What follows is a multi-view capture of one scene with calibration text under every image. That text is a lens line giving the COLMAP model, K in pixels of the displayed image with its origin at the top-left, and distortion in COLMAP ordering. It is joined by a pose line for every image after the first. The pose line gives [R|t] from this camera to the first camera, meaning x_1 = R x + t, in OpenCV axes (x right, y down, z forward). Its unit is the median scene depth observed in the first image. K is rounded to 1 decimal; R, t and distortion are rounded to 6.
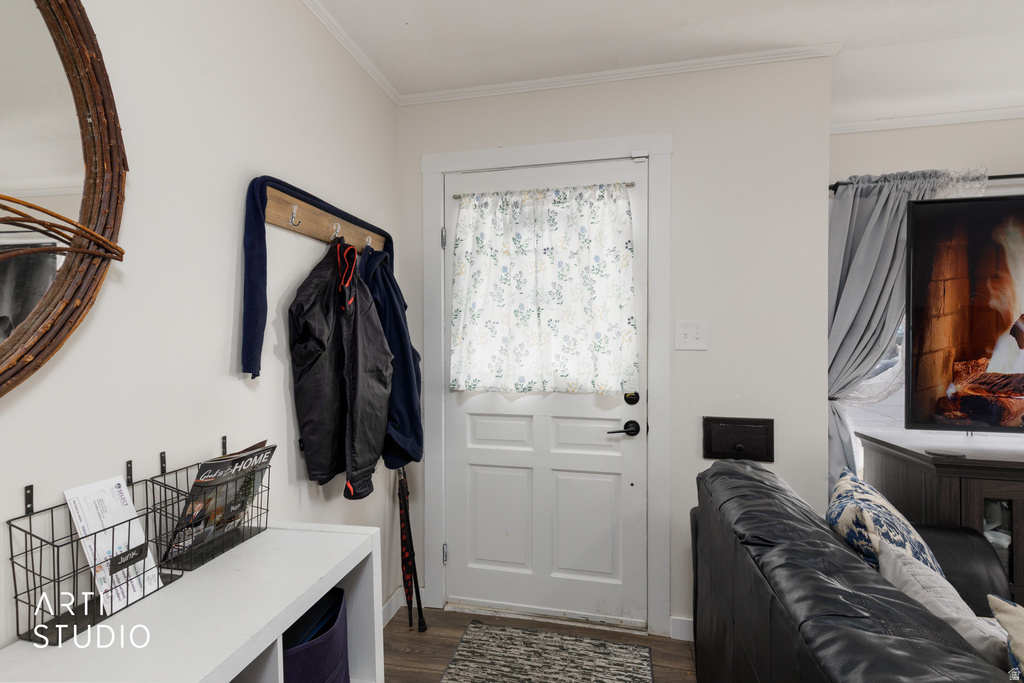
lens RADIAL K [[459.9, 0, 510.7], [0, 459.9, 342.1], [0, 0, 1]] dist [0.005497, -0.000217]
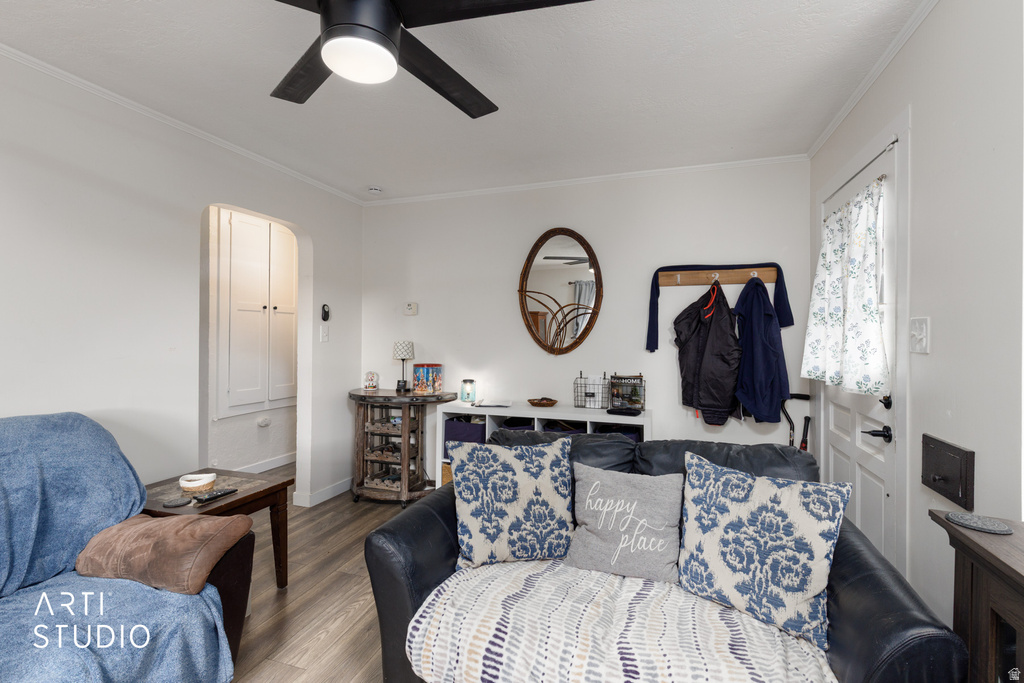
lens RADIAL K [[459.9, 0, 512.4], [0, 459.9, 338.9], [0, 0, 1]] dist [0.005497, -0.000217]
pose [[-0.129532, 0.002619, -0.991572, 1.562853], [-0.016962, 0.999844, 0.004857, 0.006153], [0.991430, 0.017448, -0.129467, 0.455572]]
